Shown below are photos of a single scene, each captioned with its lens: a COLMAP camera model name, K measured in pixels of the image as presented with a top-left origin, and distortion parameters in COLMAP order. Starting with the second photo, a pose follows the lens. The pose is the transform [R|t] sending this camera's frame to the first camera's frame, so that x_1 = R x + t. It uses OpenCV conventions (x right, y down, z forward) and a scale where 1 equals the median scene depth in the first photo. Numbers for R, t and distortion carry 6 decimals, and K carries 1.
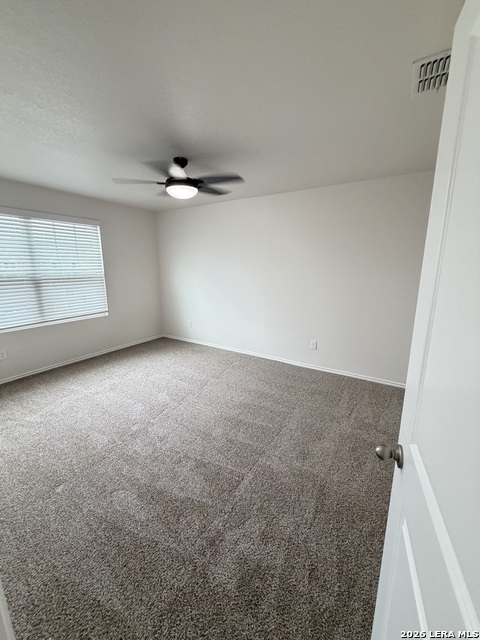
lens RADIAL K [[253.6, 0, 240.8], [0, 253.6, 318.5], [0, 0, 1]] dist [-0.001469, -0.000109]
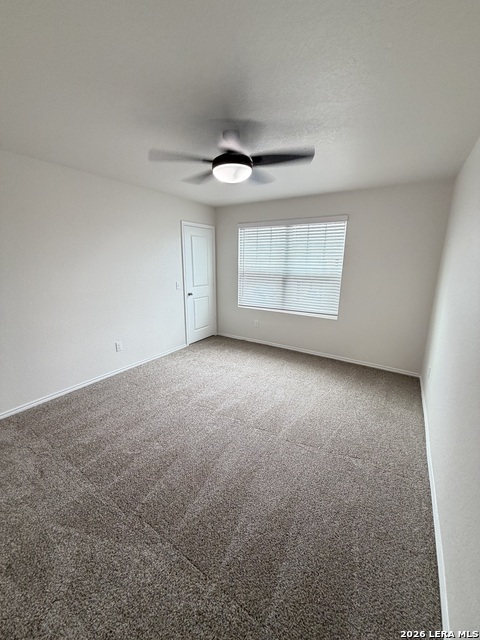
lens RADIAL K [[253.6, 0, 240.8], [0, 253.6, 318.5], [0, 0, 1]] dist [-0.001469, -0.000109]
pose [[0.027709, 0.197737, -0.979863, 0.416888], [-0.235212, 0.954007, 0.185868, -0.124005], [0.971549, 0.225325, 0.072945, 0.713907]]
